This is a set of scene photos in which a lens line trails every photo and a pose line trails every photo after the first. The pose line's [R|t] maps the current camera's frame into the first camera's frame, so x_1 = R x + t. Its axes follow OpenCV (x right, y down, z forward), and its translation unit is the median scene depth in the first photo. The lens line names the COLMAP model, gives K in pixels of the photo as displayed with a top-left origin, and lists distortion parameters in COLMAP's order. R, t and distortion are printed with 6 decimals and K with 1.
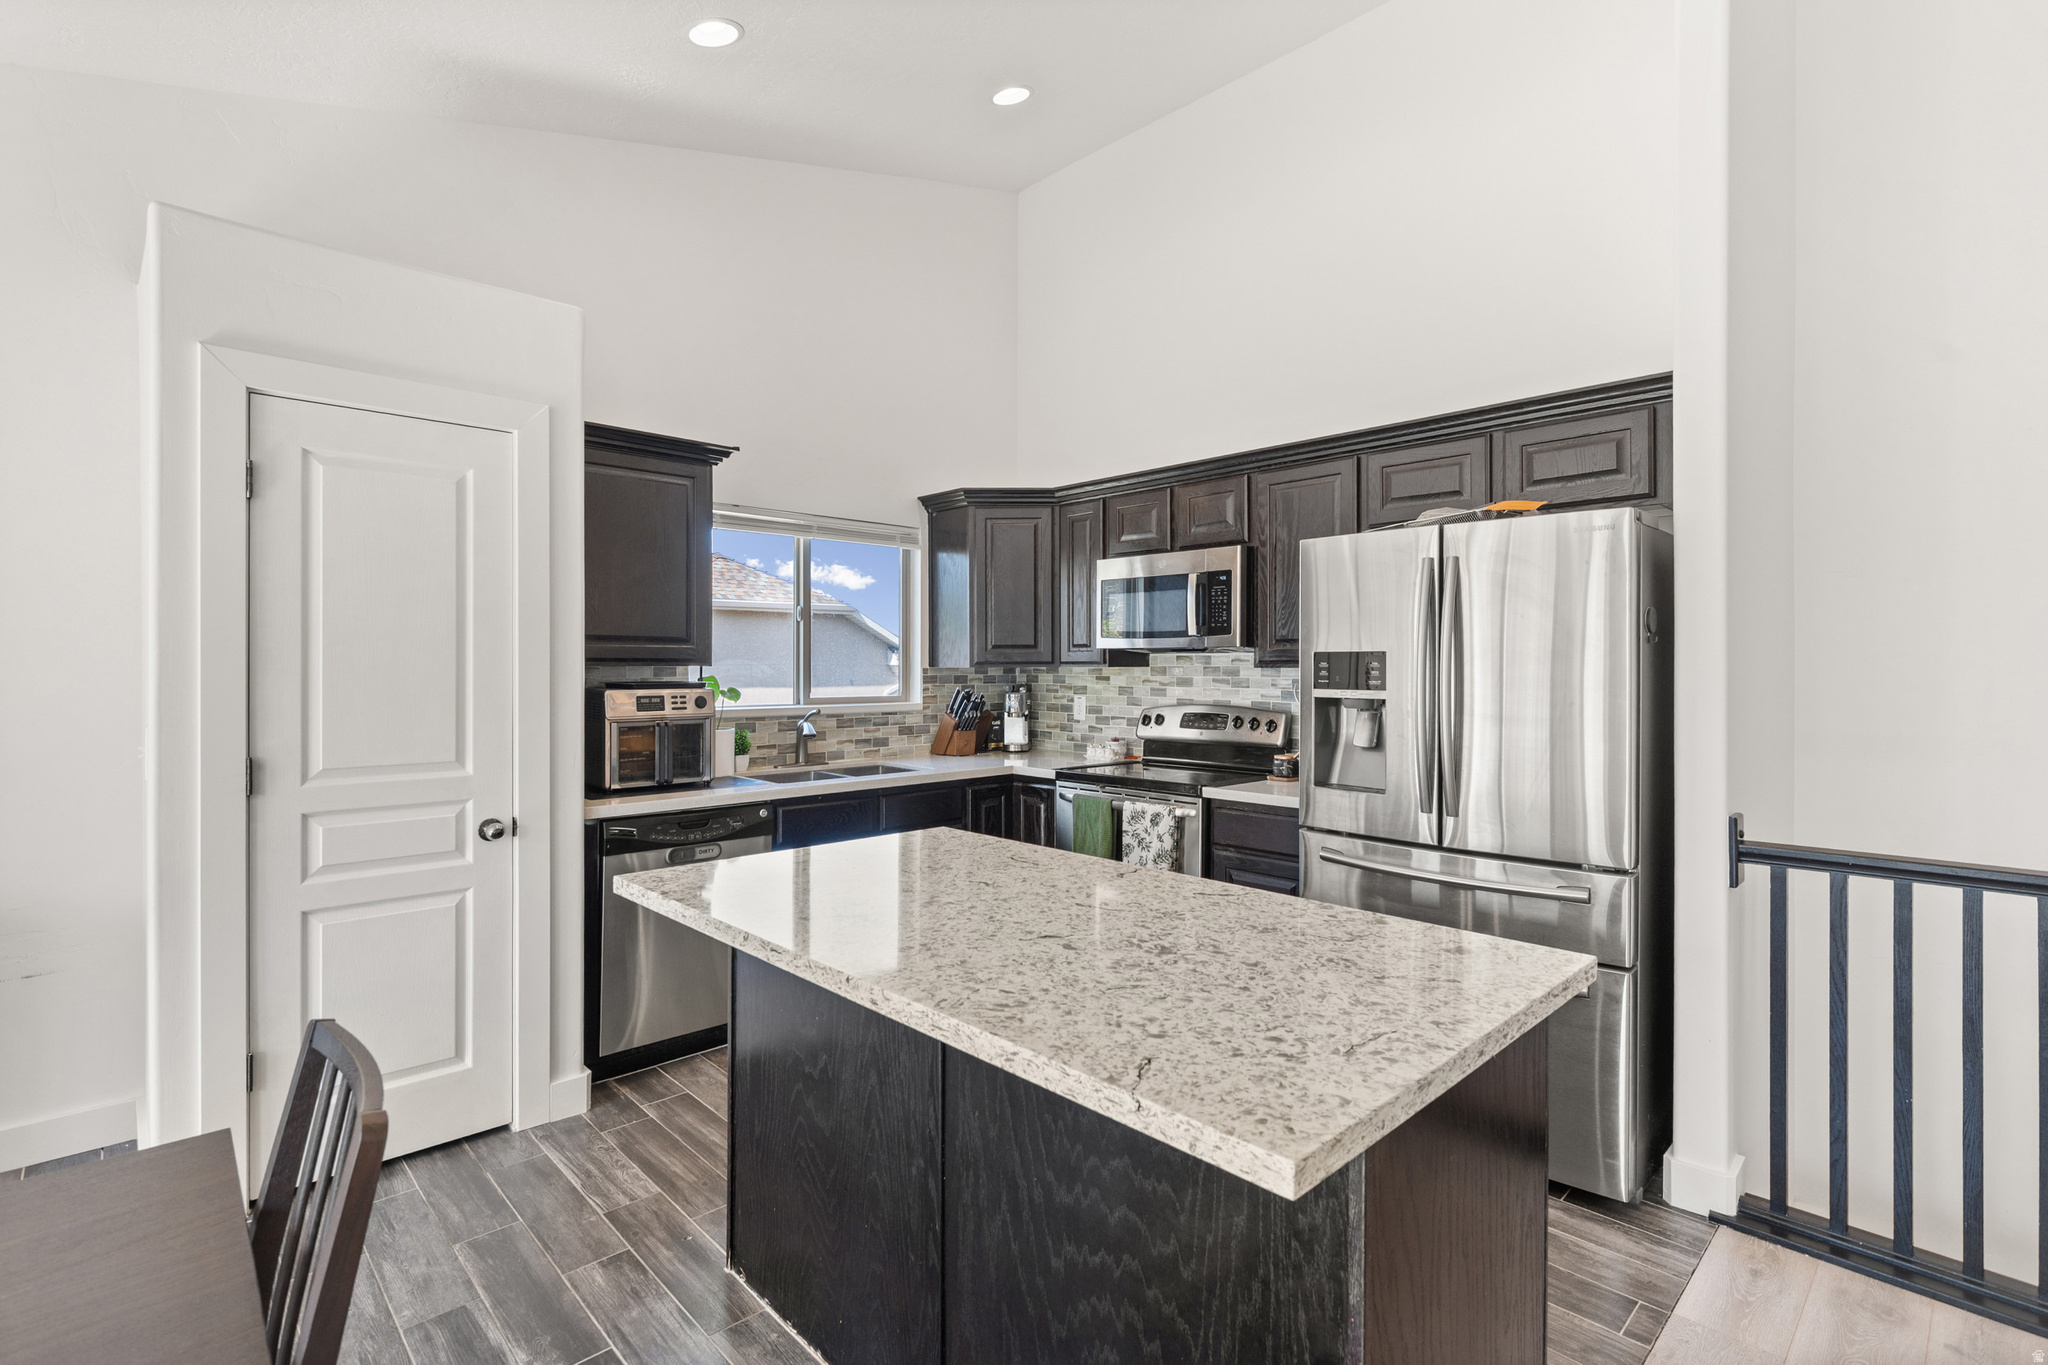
lens RADIAL K [[960.1, 0, 1020.6], [0, 960.1, 662.3], [0, 0, 1]] dist [-0.000485, -0.000723]
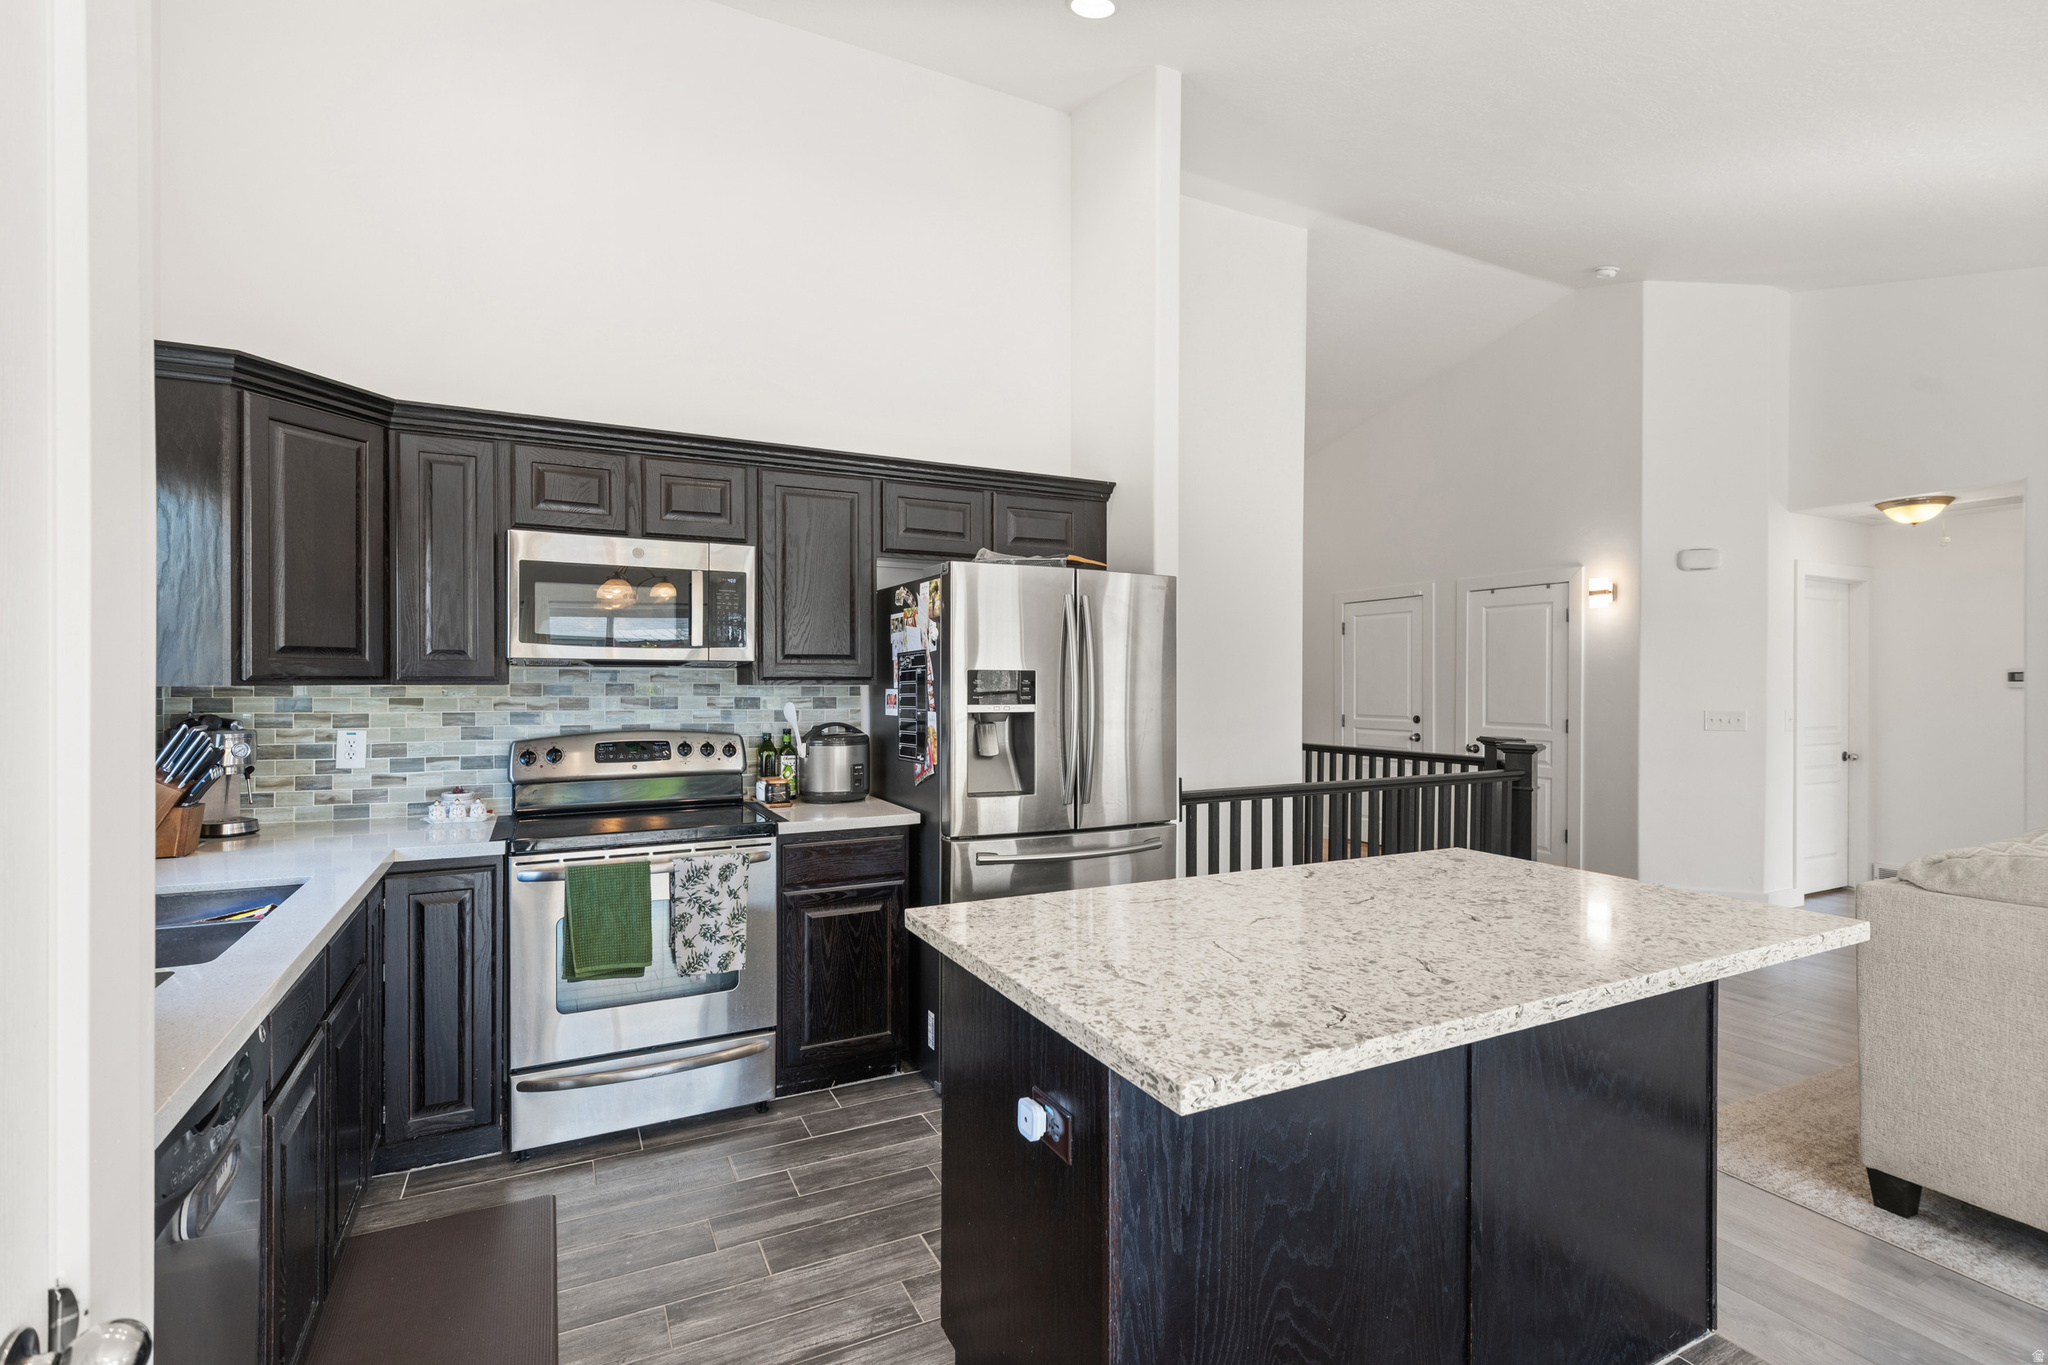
lens RADIAL K [[924.8, 0, 1024.0], [0, 924.8, 682.5], [0, 0, 1]] dist [0.003420, 0.000186]
pose [[0.287136, 0.000288, 0.957890, -0.498507], [-0.003760, 0.999993, 0.000827, 0.001523], [-0.957882, -0.003839, 0.287135, 0.500842]]
